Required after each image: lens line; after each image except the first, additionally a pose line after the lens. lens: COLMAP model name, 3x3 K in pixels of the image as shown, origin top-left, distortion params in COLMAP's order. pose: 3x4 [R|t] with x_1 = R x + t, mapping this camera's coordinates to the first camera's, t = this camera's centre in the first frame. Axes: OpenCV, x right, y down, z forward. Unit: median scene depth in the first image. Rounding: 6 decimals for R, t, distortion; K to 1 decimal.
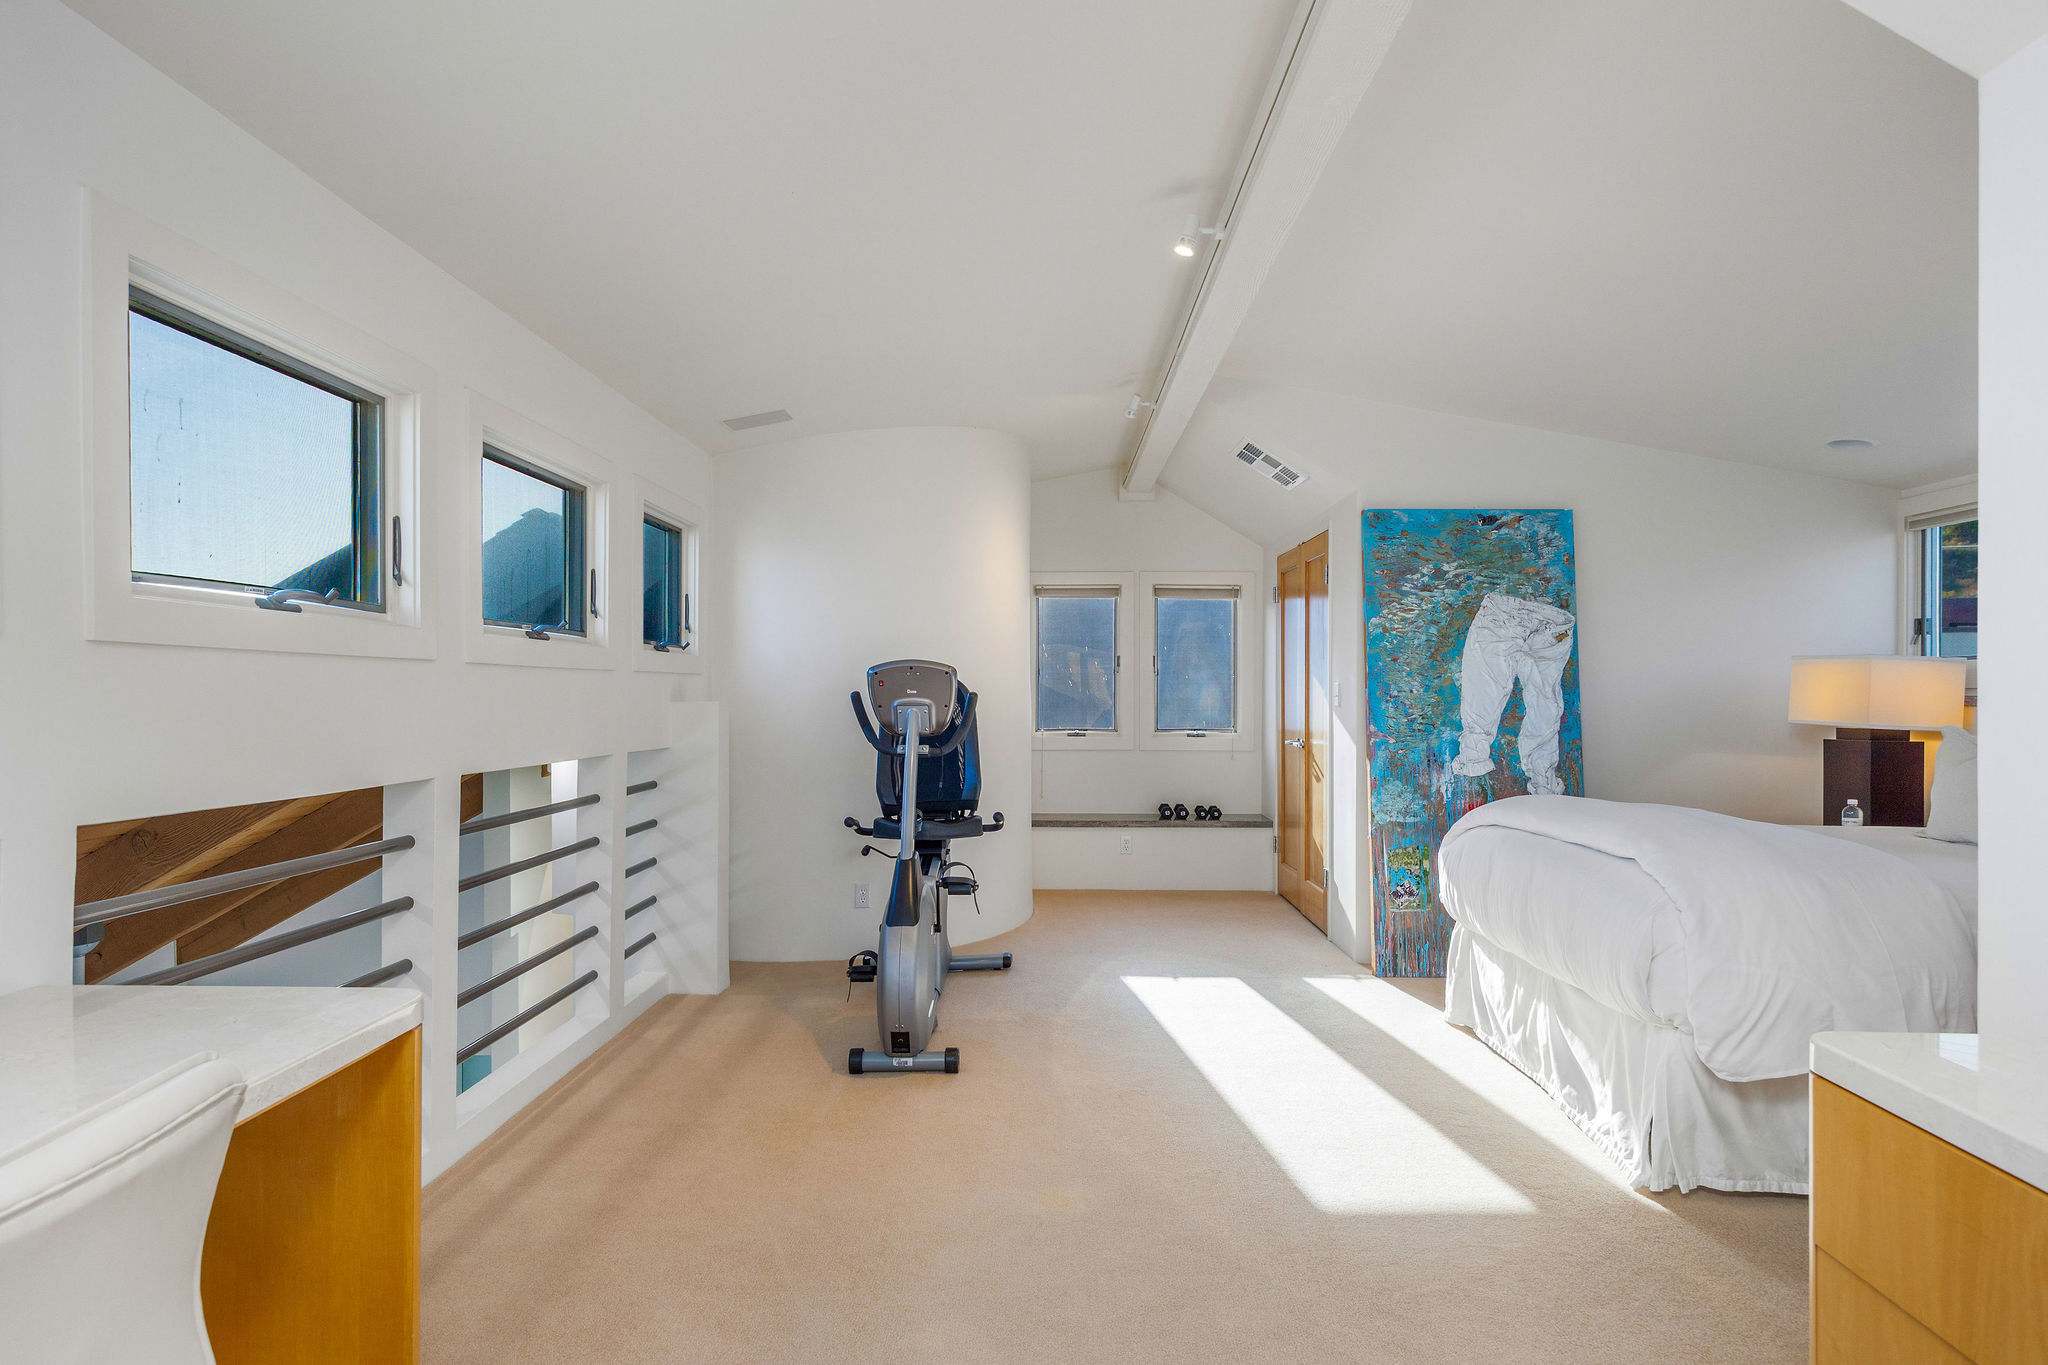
lens RADIAL K [[1134.5, 0, 1018.4], [0, 1134.5, 688.3], [0, 0, 1]] dist [0.015692, 0.000158]
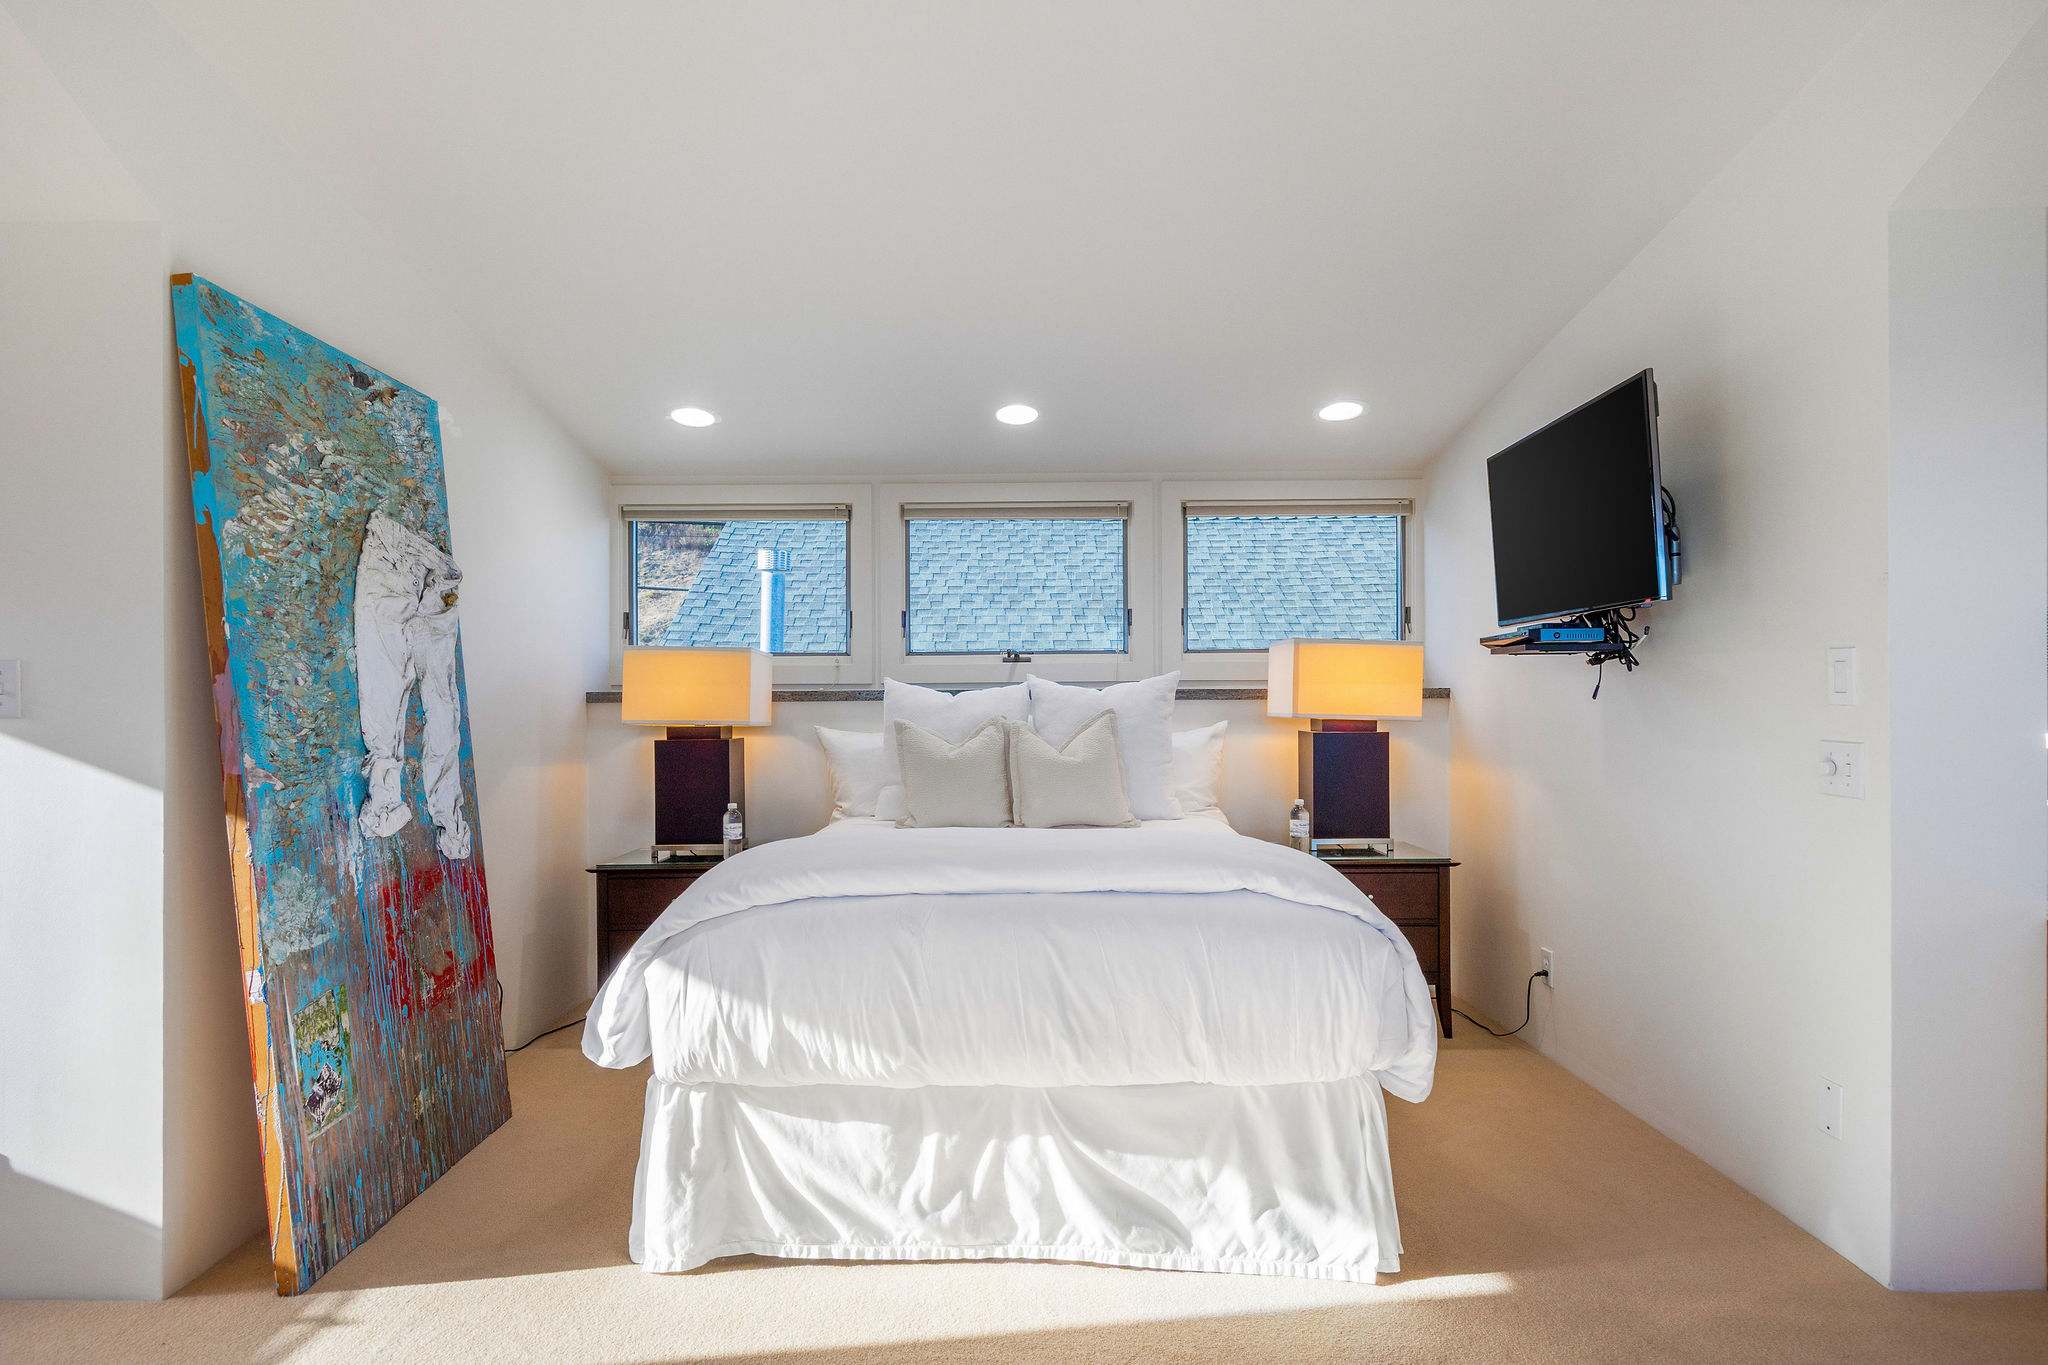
lens RADIAL K [[1064.0, 0, 1023.7], [0, 1064.0, 692.5], [0, 0, 1]] dist [0.000678, 0.000210]
pose [[-0.025294, 0.000791, 0.999680, -0.125447], [-0.007743, 0.999970, -0.000987, 0.005364], [-0.999650, -0.007765, -0.025287, 0.698216]]
